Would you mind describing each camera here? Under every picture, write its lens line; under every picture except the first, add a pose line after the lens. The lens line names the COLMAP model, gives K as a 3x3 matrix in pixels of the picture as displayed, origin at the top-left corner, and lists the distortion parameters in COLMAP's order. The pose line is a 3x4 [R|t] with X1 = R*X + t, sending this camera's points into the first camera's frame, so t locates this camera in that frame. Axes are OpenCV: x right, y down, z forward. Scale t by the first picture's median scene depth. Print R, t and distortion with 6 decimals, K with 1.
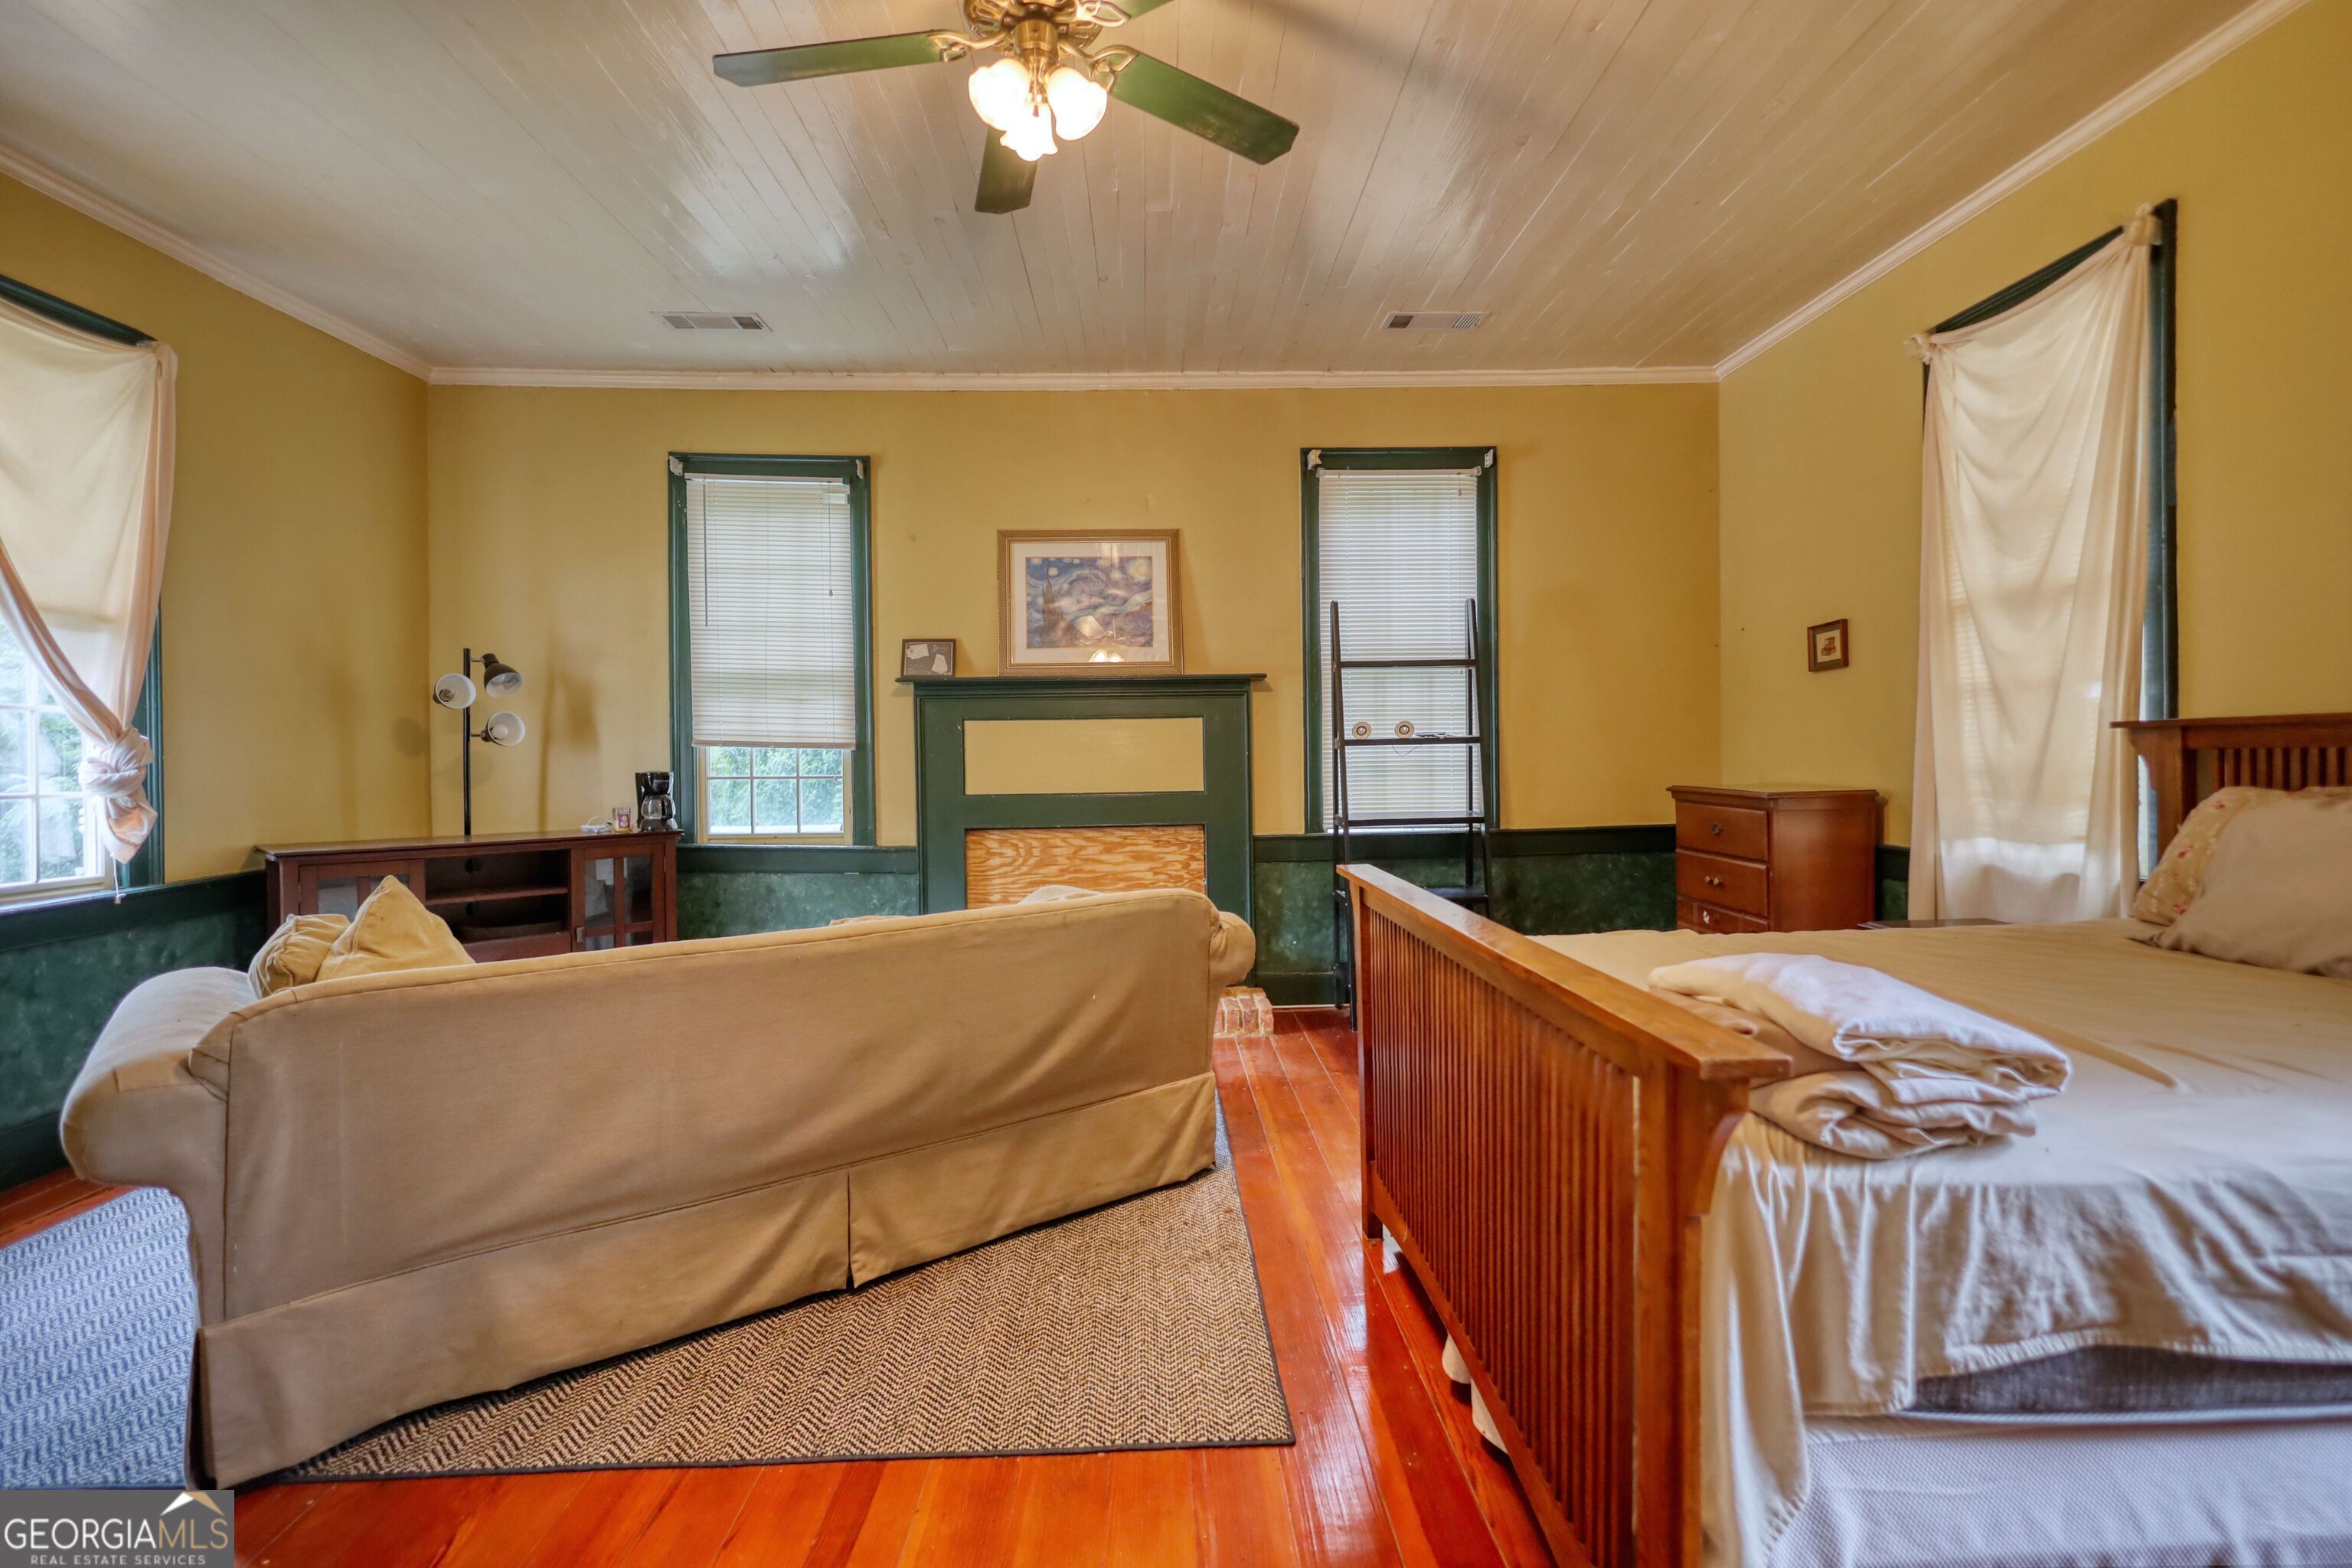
lens RADIAL K [[1099.6, 0, 1162.3], [0, 1099.6, 787.7], [0, 0, 1]] dist [0.001167, -0.001172]
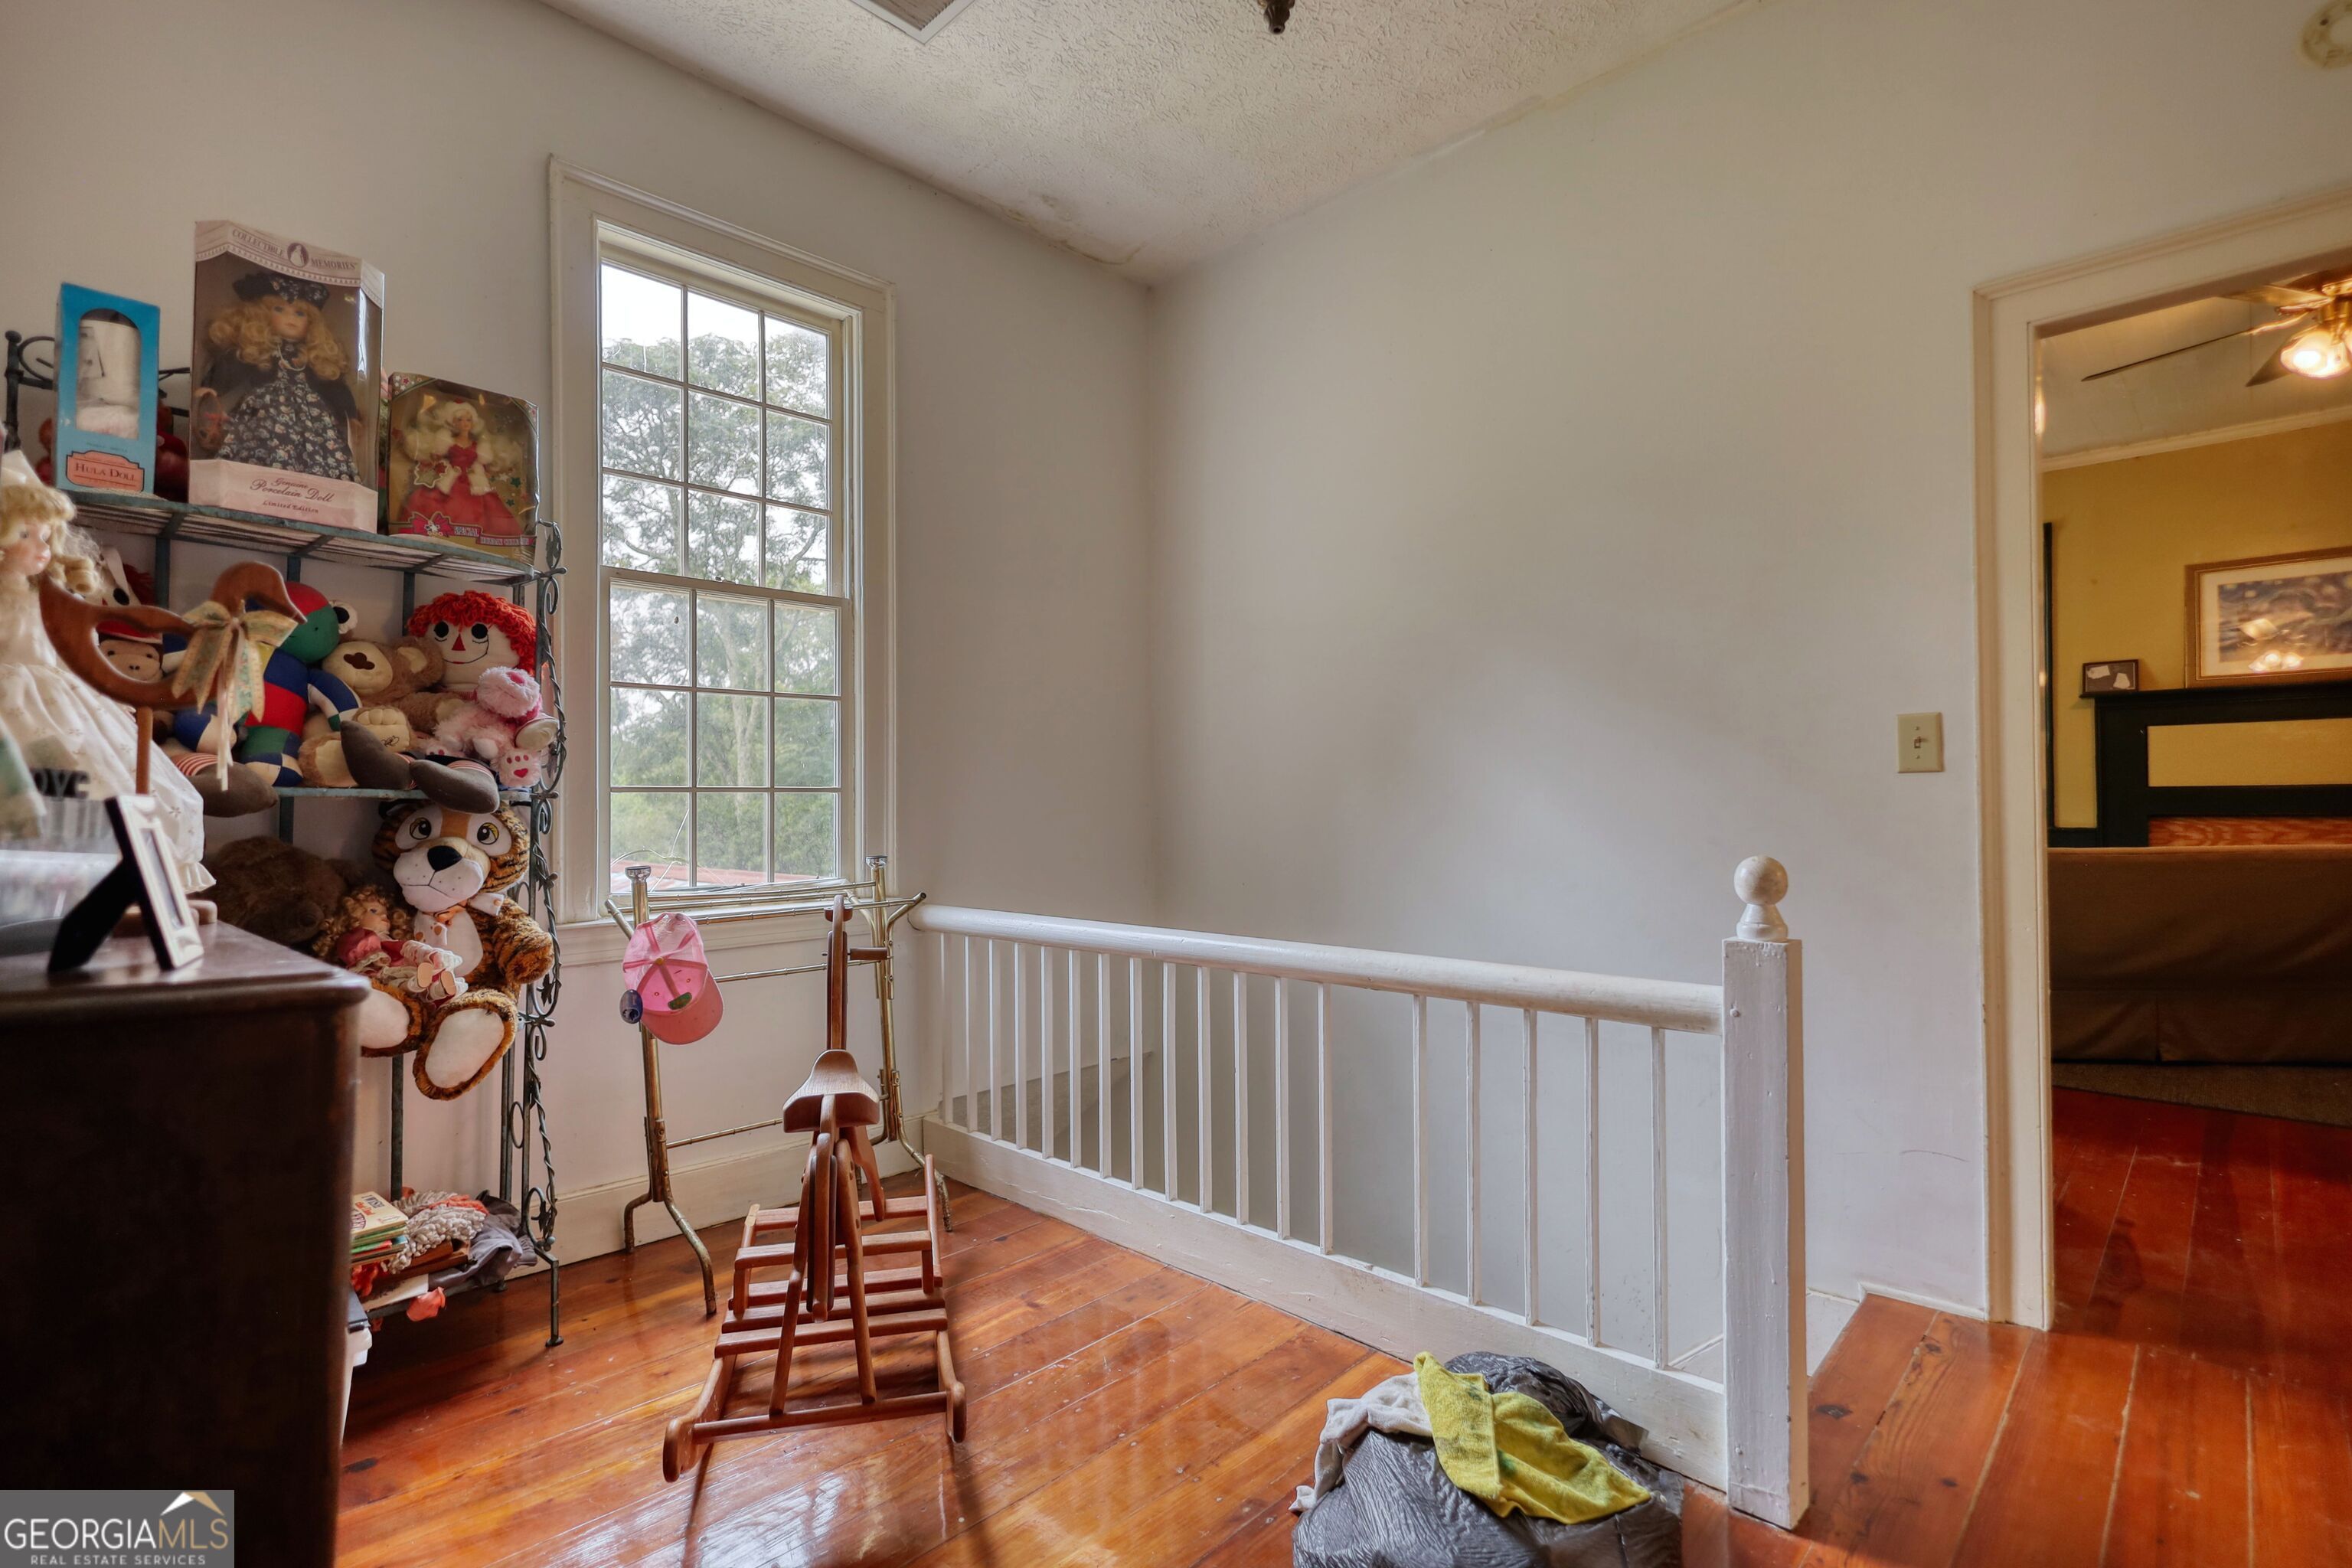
lens RADIAL K [[1099.6, 0, 1162.3], [0, 1099.6, 787.7], [0, 0, 1]] dist [0.001167, -0.001172]
pose [[0.692196, -0.004166, -0.721698, -0.057553], [-0.004663, 0.999937, -0.010244, 0.025331], [0.721695, 0.010456, 0.692133, -0.630839]]
